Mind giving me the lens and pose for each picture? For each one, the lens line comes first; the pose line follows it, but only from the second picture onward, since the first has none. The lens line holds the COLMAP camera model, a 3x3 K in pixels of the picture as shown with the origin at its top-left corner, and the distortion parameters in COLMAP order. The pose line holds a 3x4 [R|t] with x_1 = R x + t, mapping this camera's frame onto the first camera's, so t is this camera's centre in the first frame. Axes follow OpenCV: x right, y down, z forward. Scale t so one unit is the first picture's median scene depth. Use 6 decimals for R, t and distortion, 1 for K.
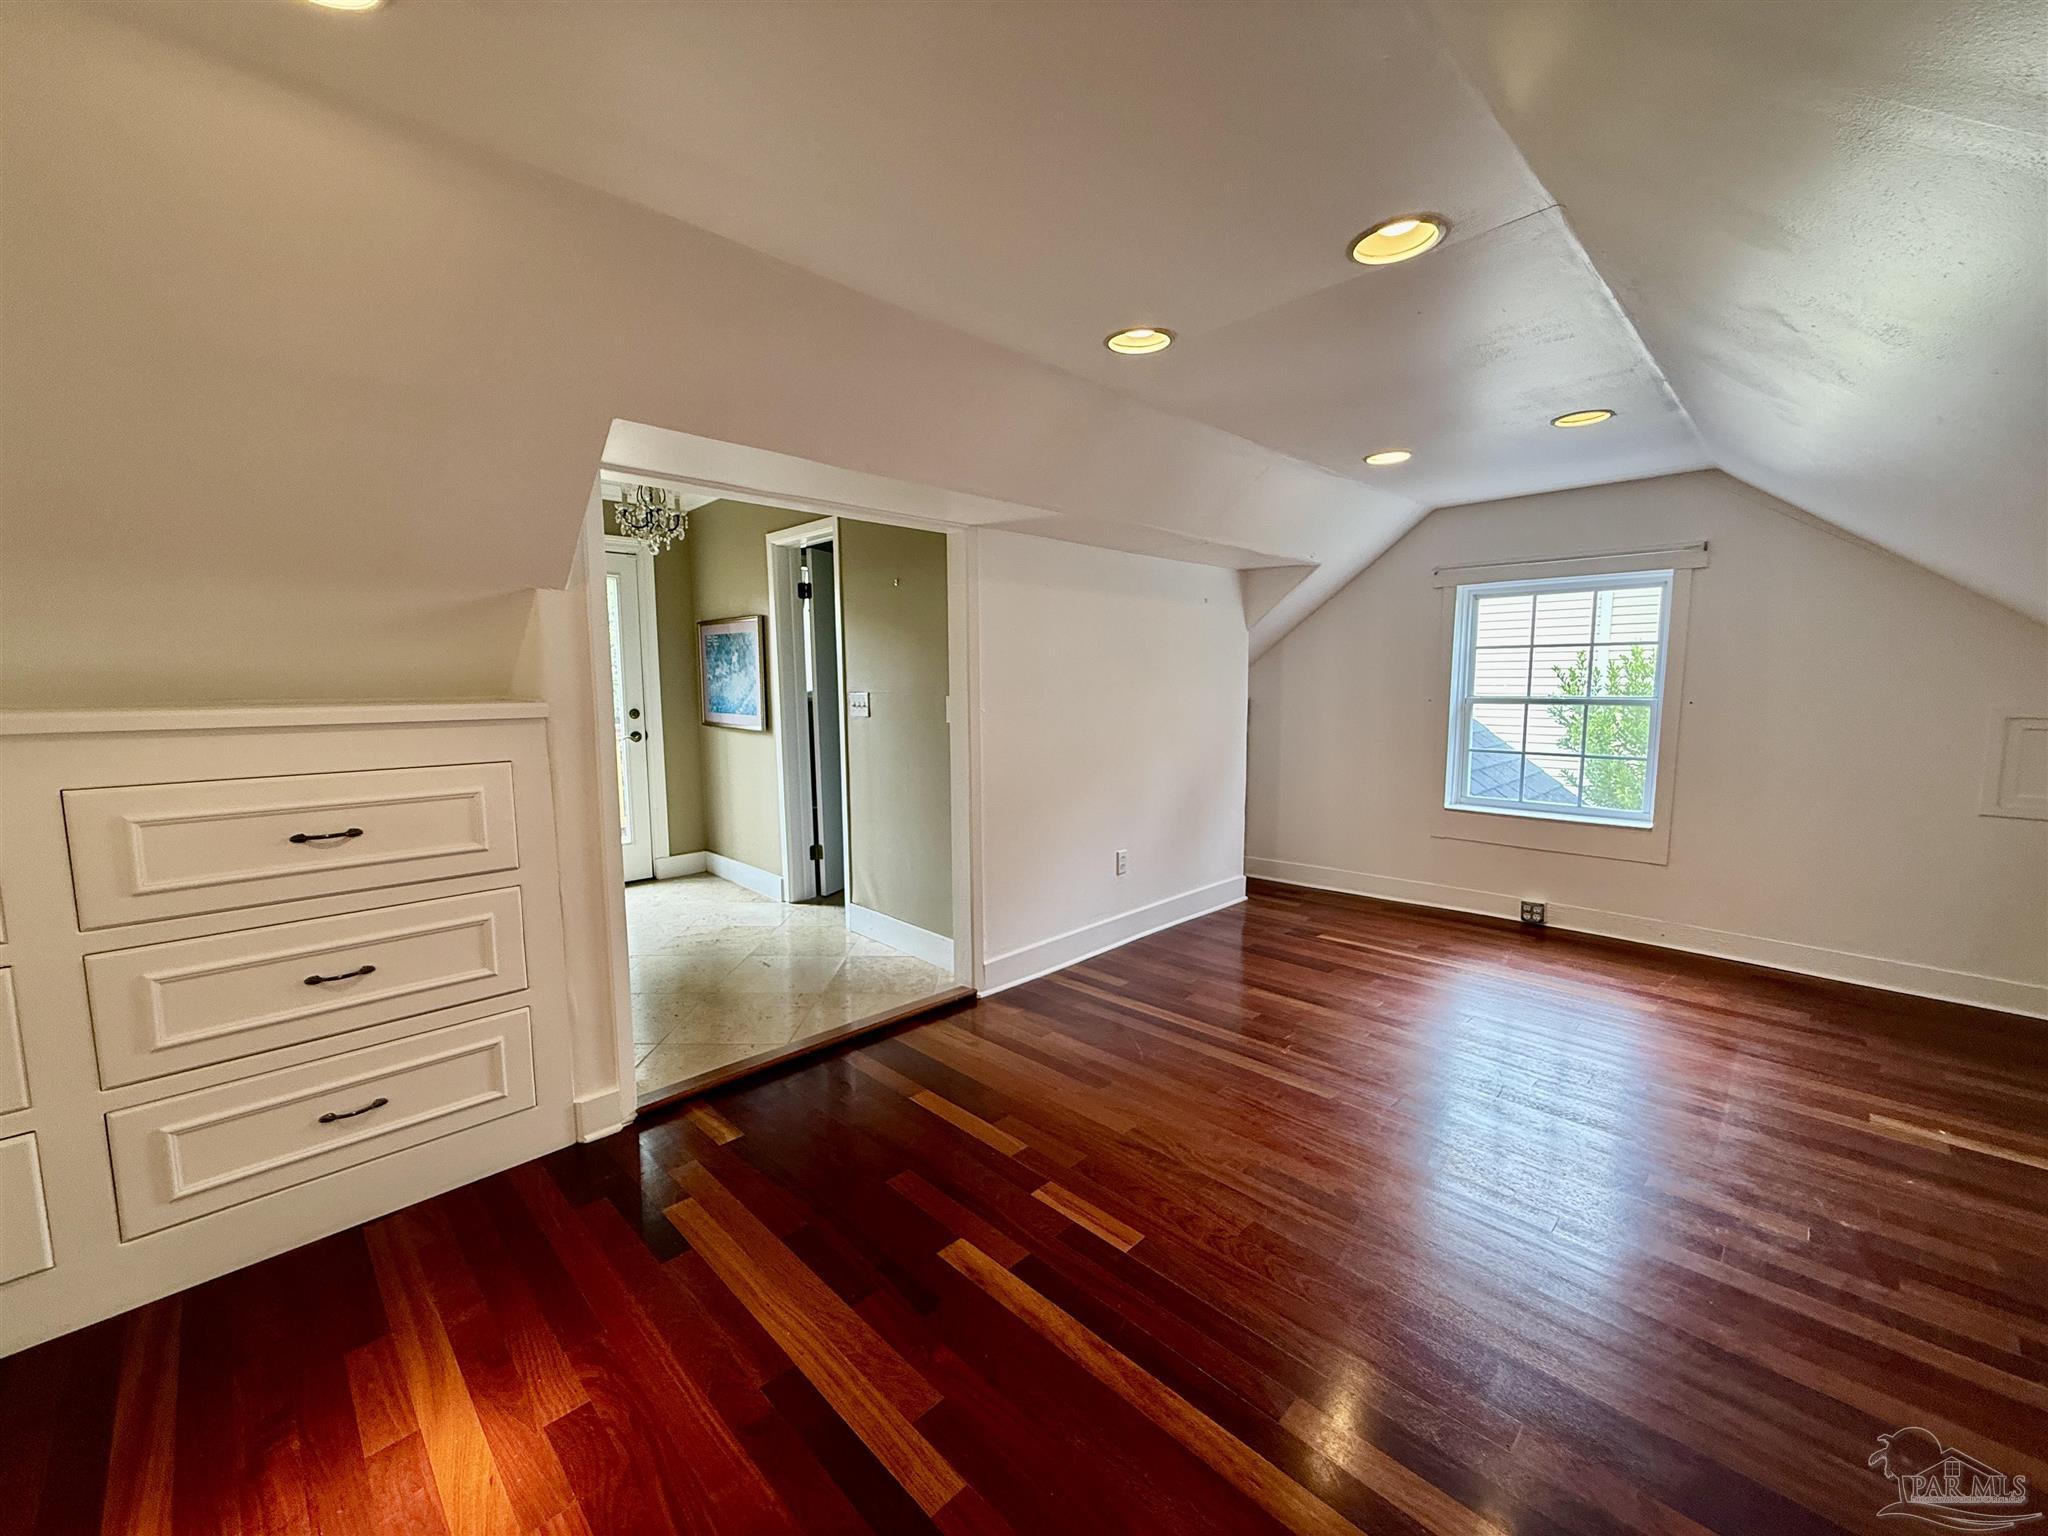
lens RADIAL K [[817.2, 0, 1021.0], [0, 817.2, 772.7], [0, 0, 1]] dist [-0.000087, 0.000050]
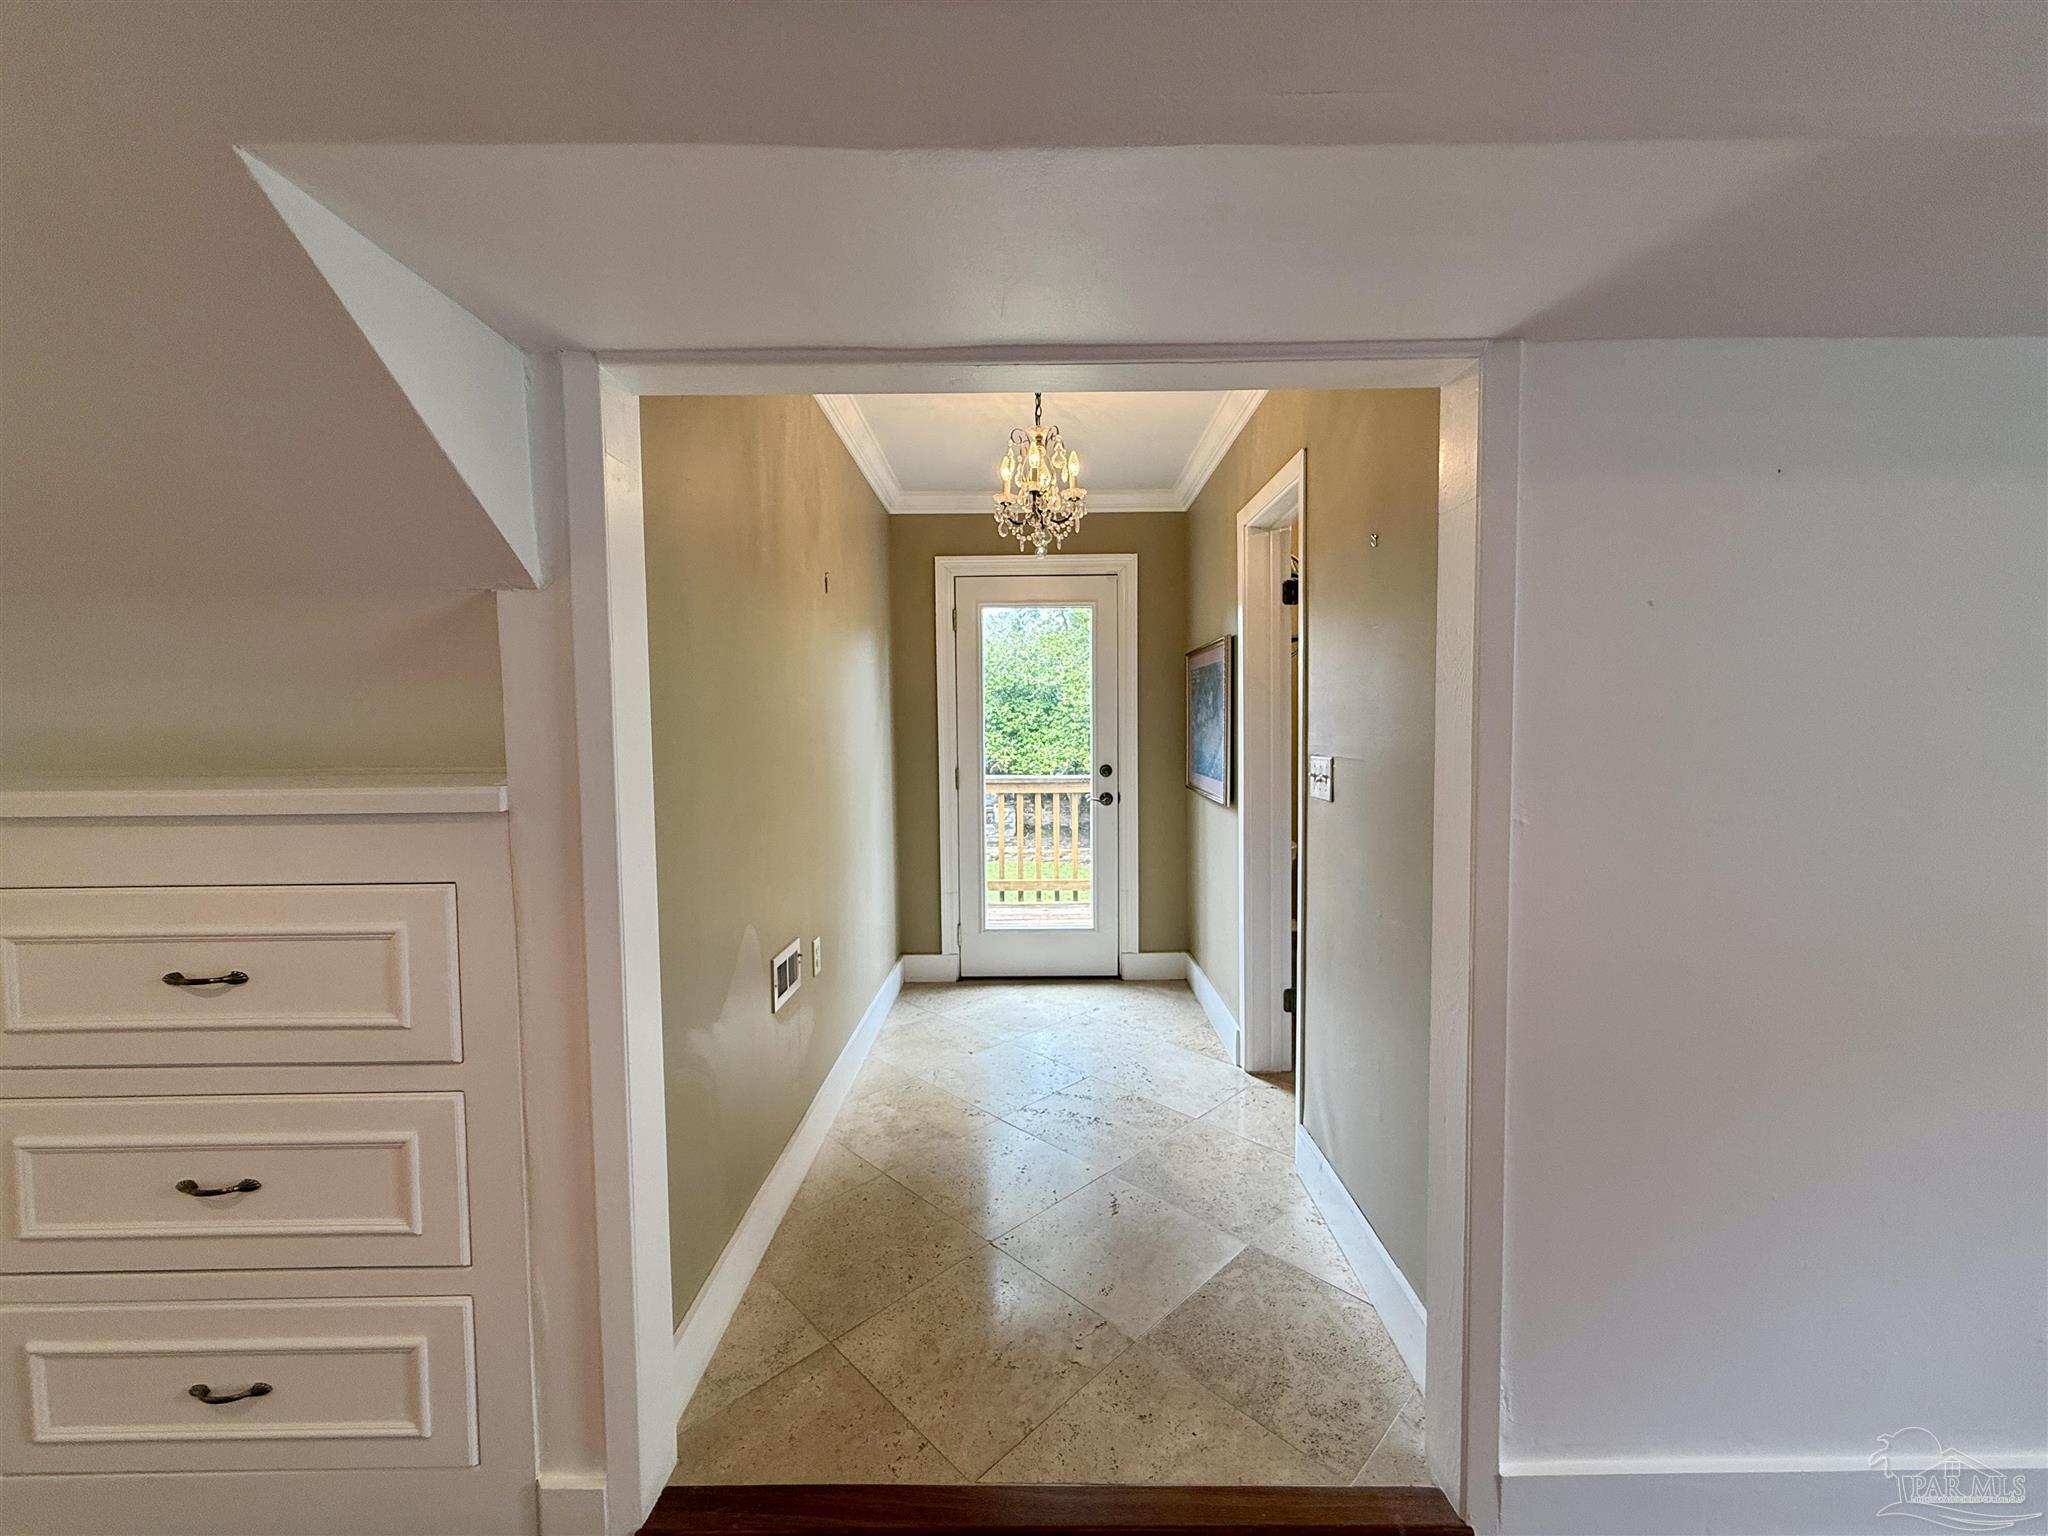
lens RADIAL K [[814.9, 0, 1024.0], [0, 814.9, 768.0], [0, 0, 1]] dist [-0.001968, -0.000376]
pose [[0.710081, 0.033206, -0.703336, 0.044039], [-0.071823, 0.997093, -0.025437, -0.057869], [0.700447, 0.068578, 0.710402, 0.440841]]
